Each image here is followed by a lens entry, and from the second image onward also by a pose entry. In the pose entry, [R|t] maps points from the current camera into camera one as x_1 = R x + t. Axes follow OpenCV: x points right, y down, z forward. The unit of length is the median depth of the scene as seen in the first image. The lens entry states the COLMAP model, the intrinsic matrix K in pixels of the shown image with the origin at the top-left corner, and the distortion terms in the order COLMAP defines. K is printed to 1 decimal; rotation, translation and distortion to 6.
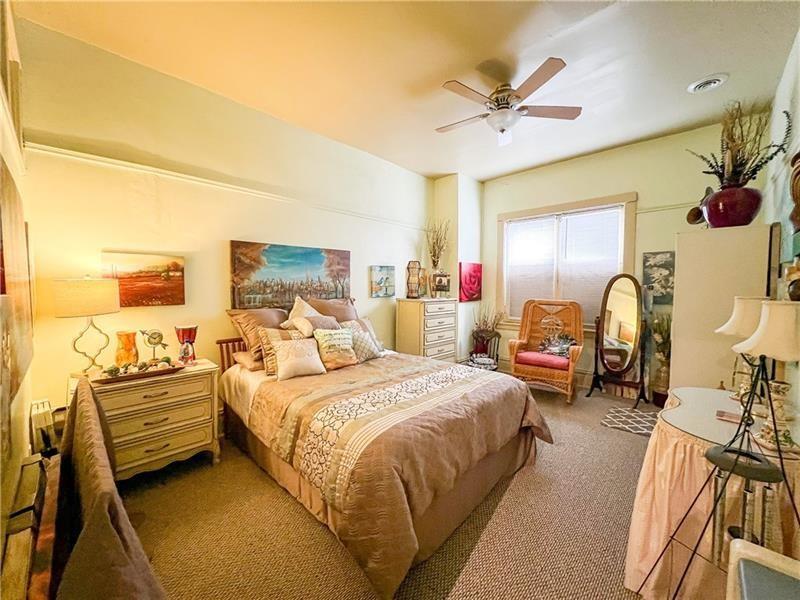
lens RADIAL K [[320.9, 0, 400.5], [0, 320.9, 300.1], [0, 0, 1]] dist [-0.002487, -0.000032]
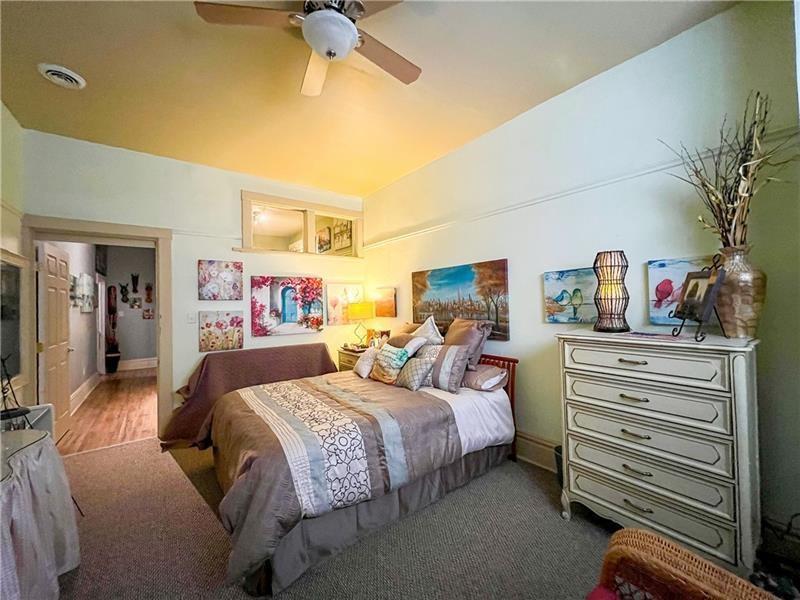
lens RADIAL K [[320.9, 0, 400.5], [0, 320.9, 297.6], [0, 0, 1]] dist [-0.002487, -0.000032]
pose [[-0.151029, -0.014117, -0.988429, 0.665785], [-0.023843, 0.999659, -0.010634, -0.050073], [0.988242, 0.021961, -0.151314, 0.922196]]
